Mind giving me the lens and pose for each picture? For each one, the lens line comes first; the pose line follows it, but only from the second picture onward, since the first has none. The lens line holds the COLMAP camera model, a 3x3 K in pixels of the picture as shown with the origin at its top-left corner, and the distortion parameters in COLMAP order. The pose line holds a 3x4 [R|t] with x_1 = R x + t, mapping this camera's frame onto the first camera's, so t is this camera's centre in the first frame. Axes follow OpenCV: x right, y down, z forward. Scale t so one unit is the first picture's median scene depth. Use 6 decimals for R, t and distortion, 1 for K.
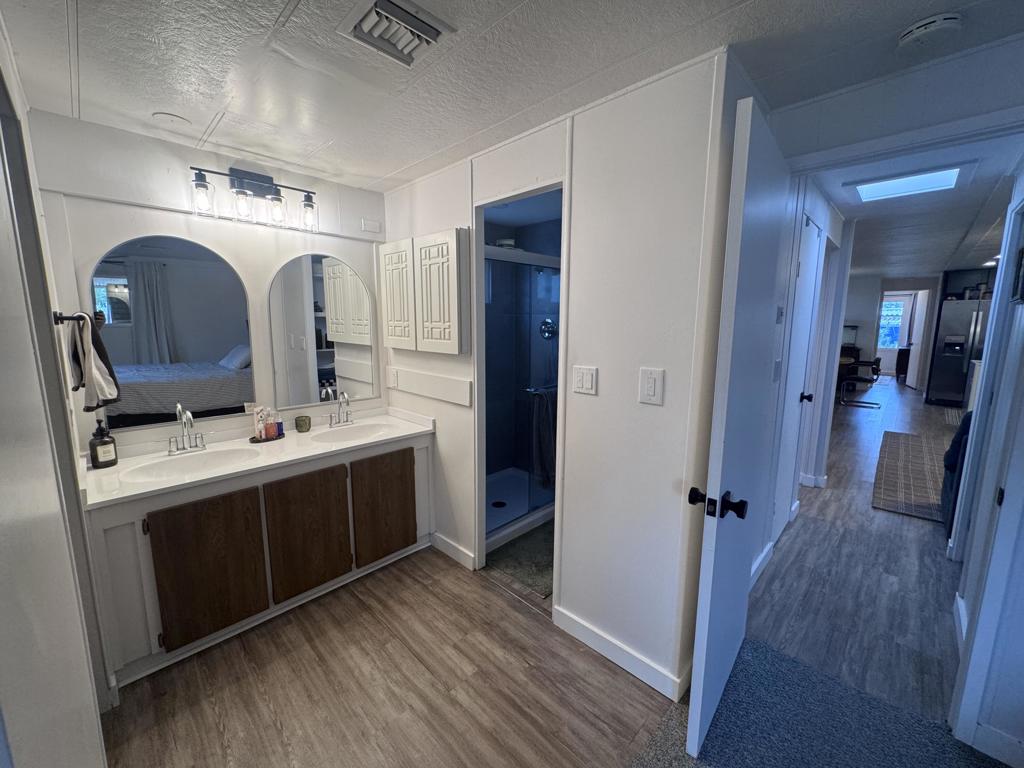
lens RADIAL K [[412.0, 0, 512.7], [0, 412.0, 381.1], [0, 0, 1]] dist [-0.003356, -0.000261]
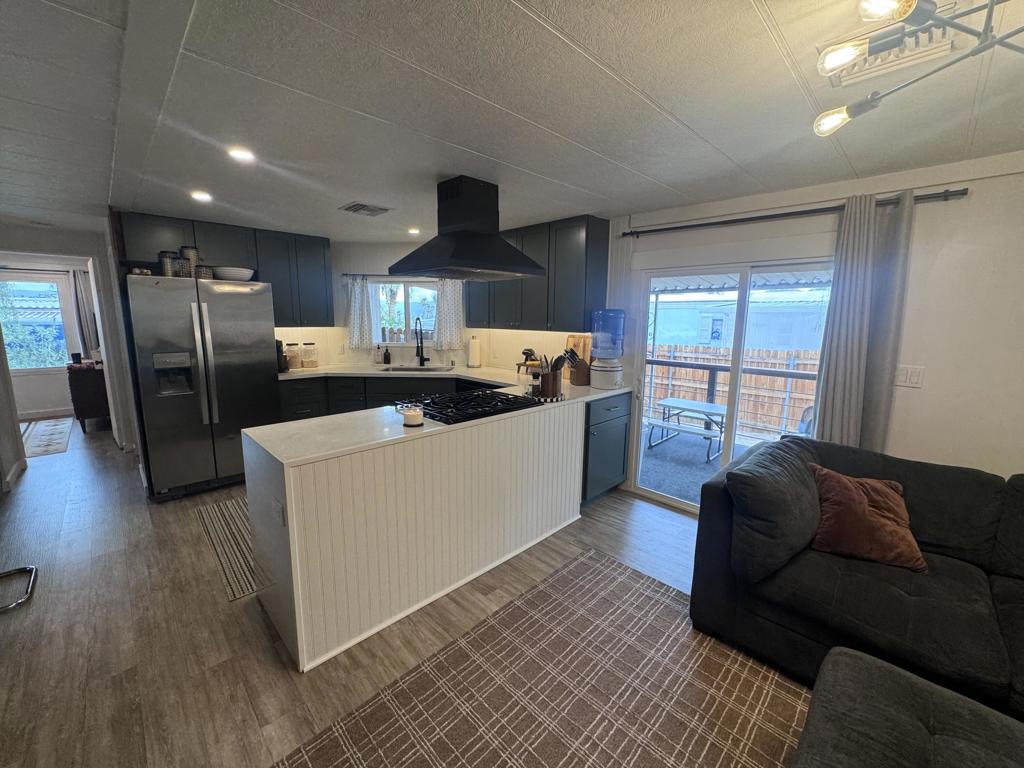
lens RADIAL K [[412.0, 0, 512.7], [0, 412.0, 381.1], [0, 0, 1]] dist [-0.003356, -0.000261]
pose [[0.019902, -0.161041, 0.986747, 0.482038], [0.132977, 0.978600, 0.157030, -0.078357], [-0.990919, 0.128089, 0.040891, 0.467065]]
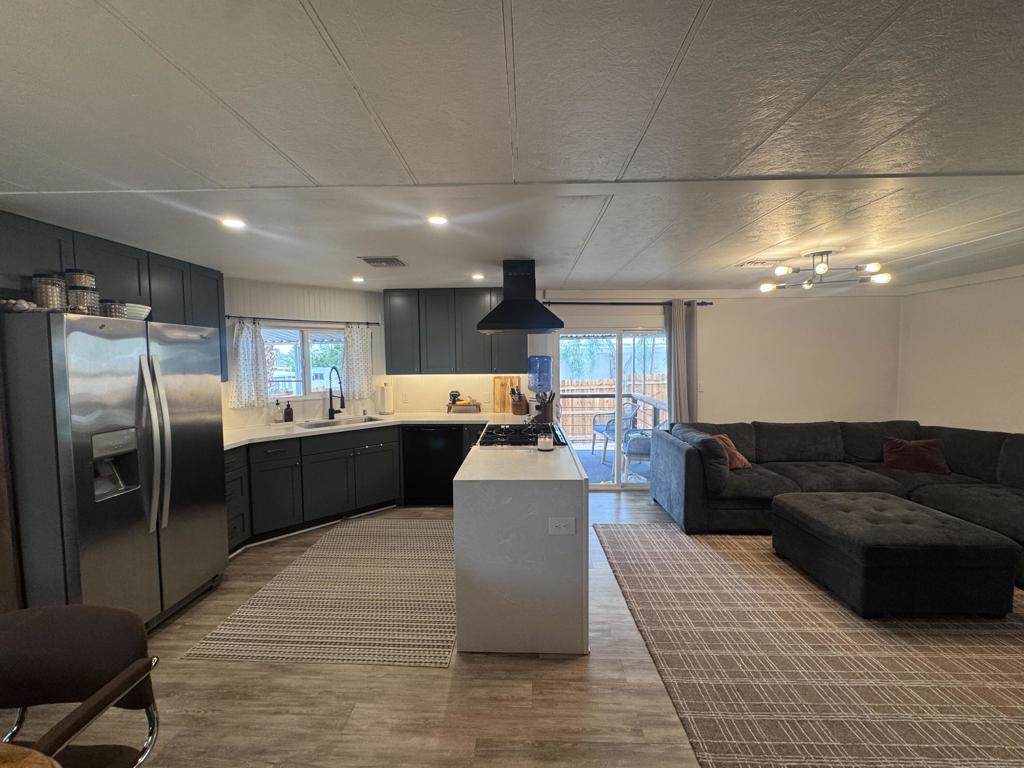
lens RADIAL K [[412.0, 0, 512.7], [0, 412.0, 381.1], [0, 0, 1]] dist [-0.003356, -0.000261]
pose [[-0.668596, -0.045008, 0.742263, 0.509423], [0.112397, 0.980583, 0.160700, -0.131698], [-0.735082, 0.190871, -0.650555, 0.778147]]
